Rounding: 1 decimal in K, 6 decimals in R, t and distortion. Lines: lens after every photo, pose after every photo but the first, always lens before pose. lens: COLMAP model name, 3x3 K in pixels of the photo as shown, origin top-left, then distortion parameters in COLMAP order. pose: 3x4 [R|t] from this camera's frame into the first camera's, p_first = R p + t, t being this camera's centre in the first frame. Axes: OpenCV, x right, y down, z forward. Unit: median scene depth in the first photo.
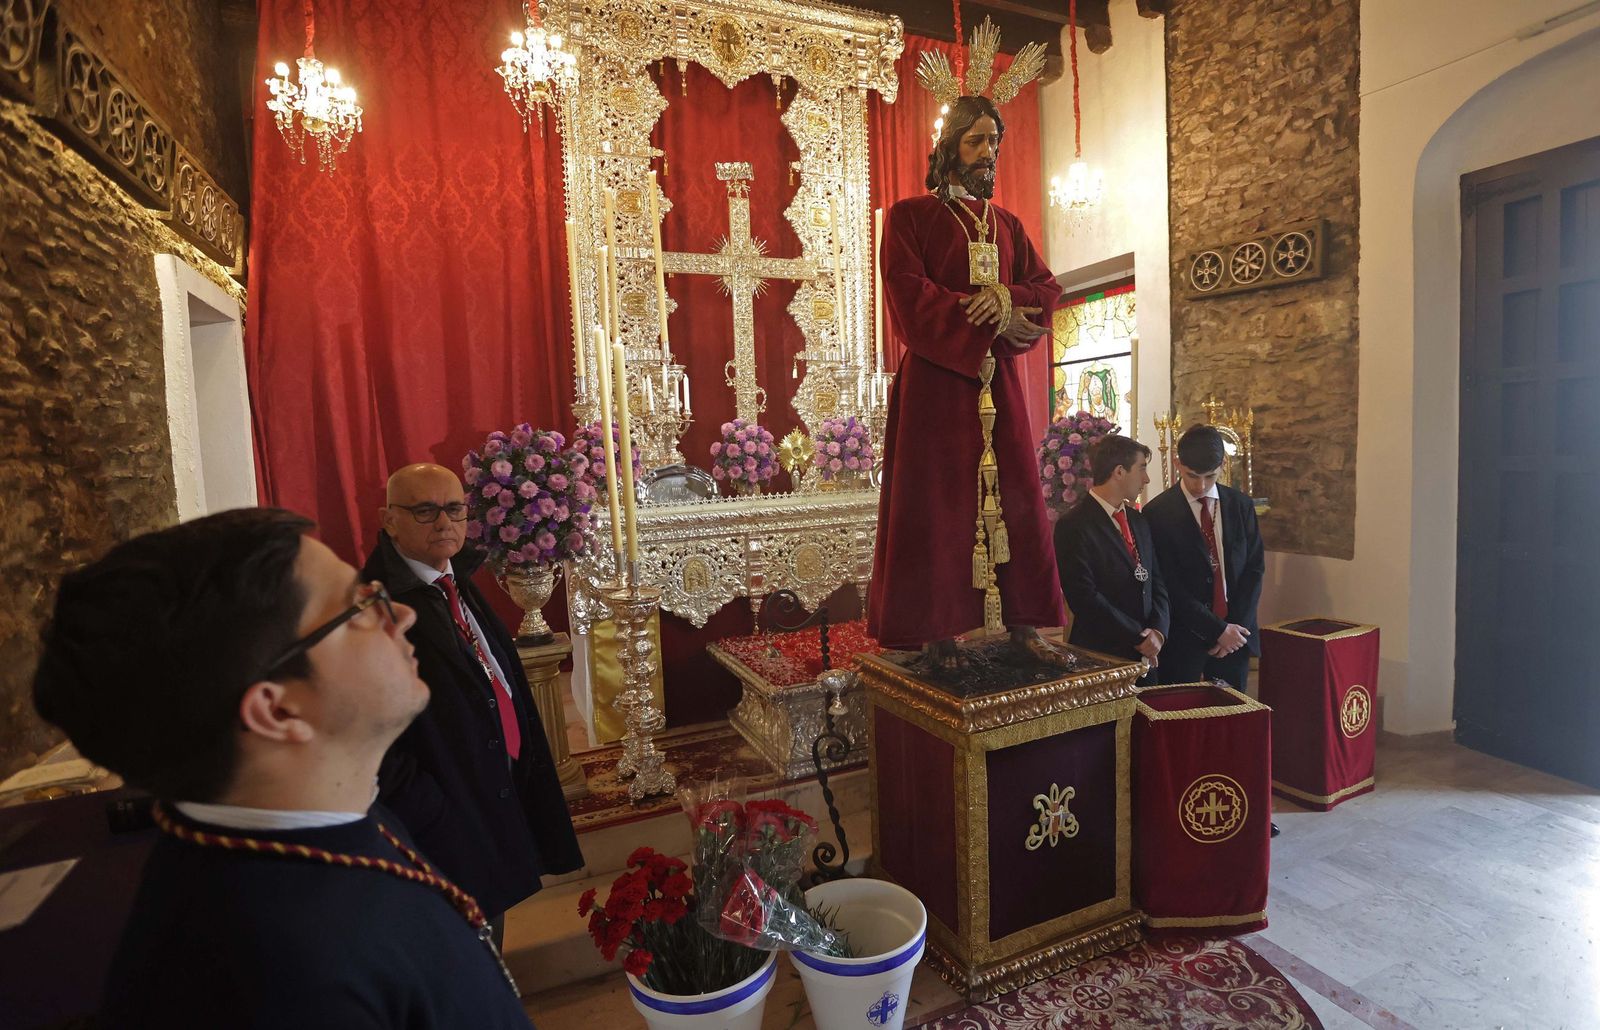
lens RADIAL K [[805.3, 0, 830.9], [0, 805.3, 507.1], [0, 0, 1]] dist [-0.047965, 0.000608]
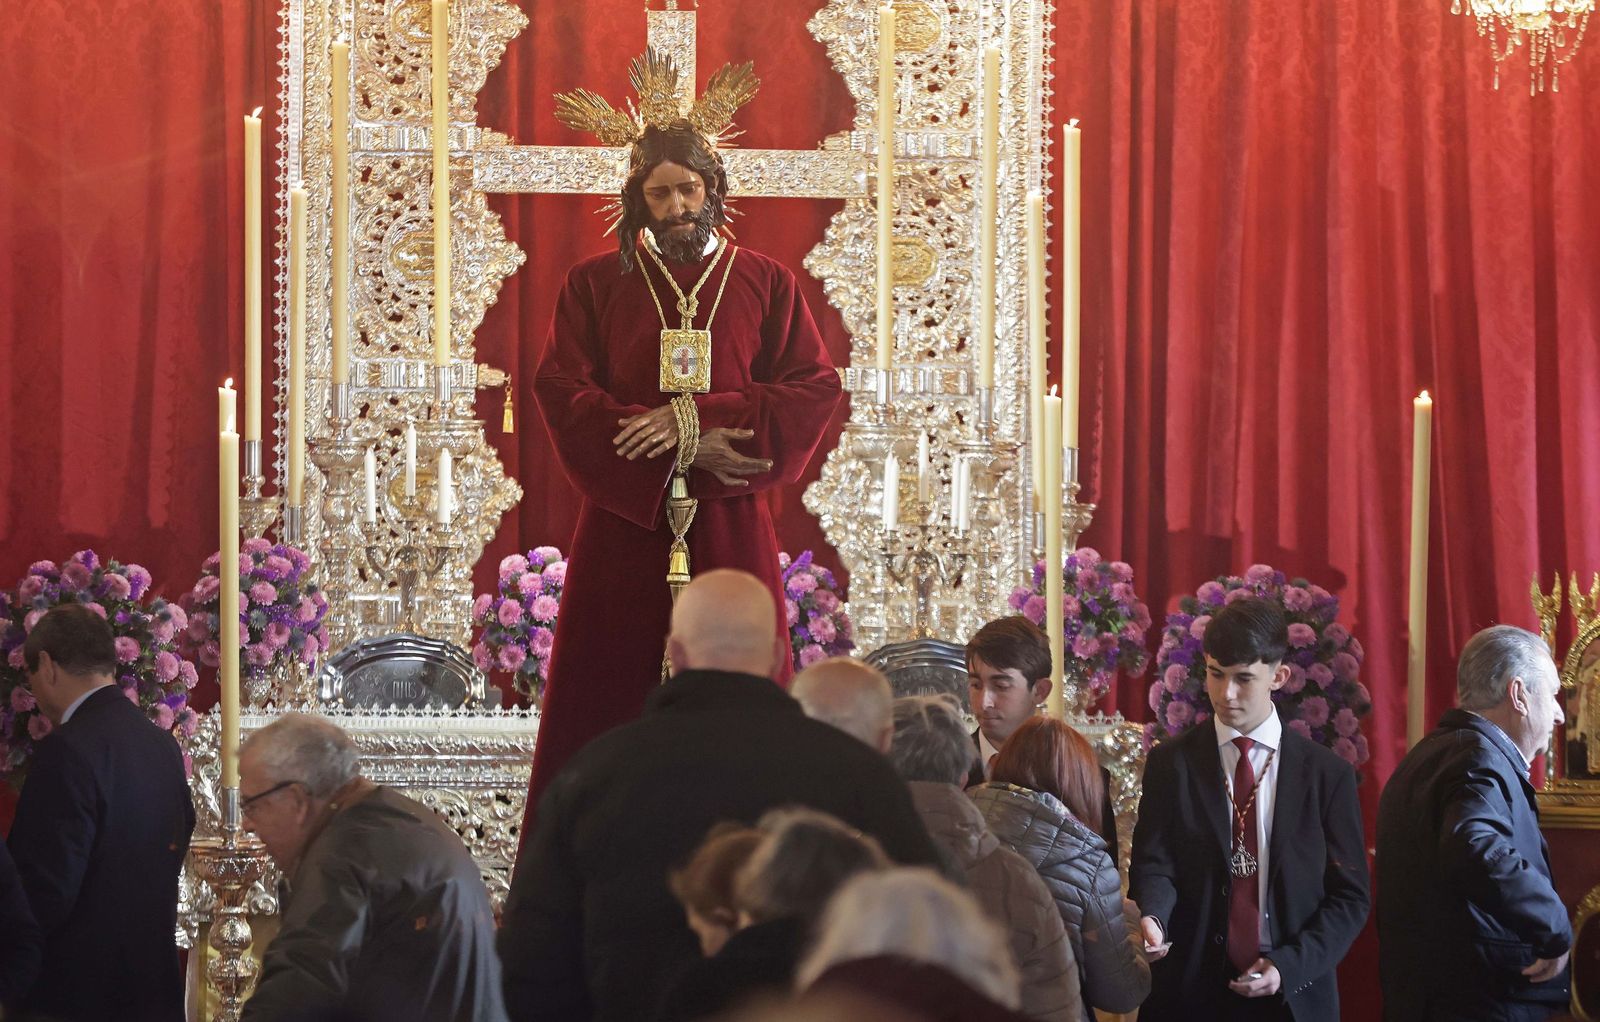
lens RADIAL K [[7552.8, 0, 800.0], [0, 7552.8, 511.0], [0, 0, 1]] dist [-0.045027, -0.526935]
pose [[0.926253, 0.050151, -0.373551, 1.545274], [-0.077936, 0.995173, -0.059641, 0.112855], [0.368756, 0.084356, 0.925690, -2.810821]]
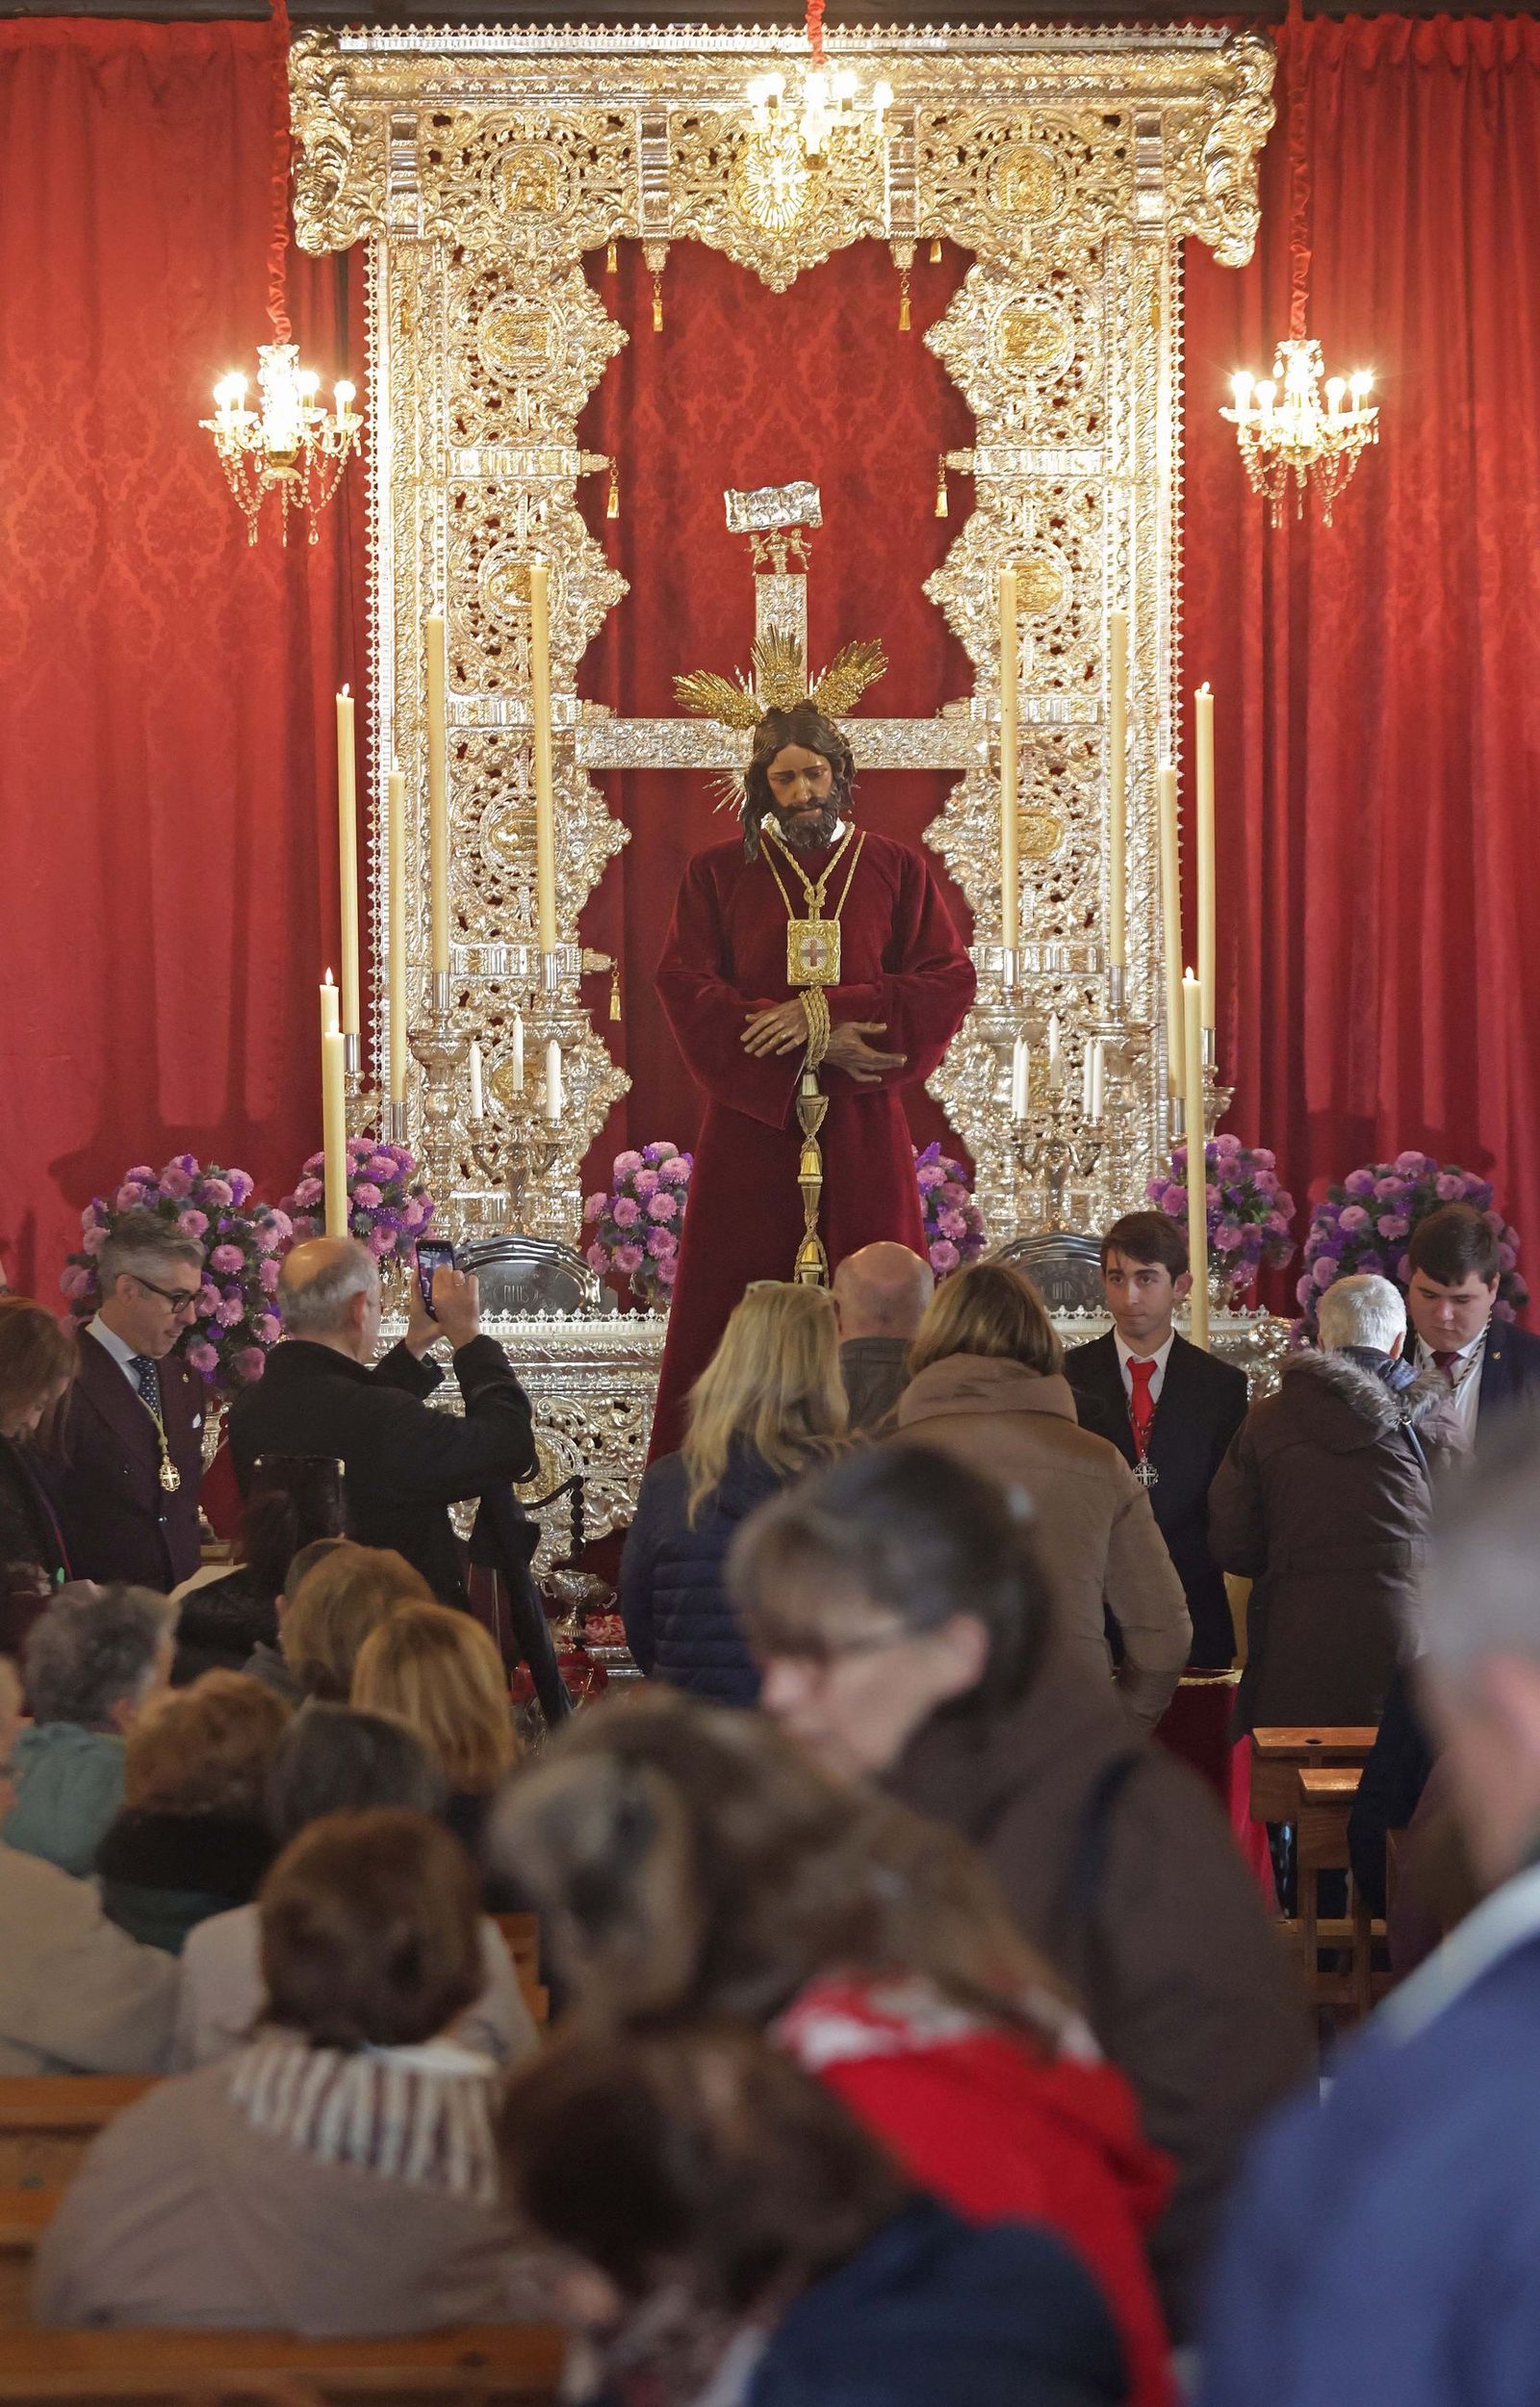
lens RADIAL K [[8388.0, 0, 770.0], [0, 8388.0, 1203.5], [0, 0, 1]] dist [0.019408, 1.512537]
pose [[0.923780, 0.043959, -0.380392, 1.595542], [-0.063611, 0.997203, -0.039241, 0.097467], [0.377603, 0.060447, 0.923992, -3.061175]]
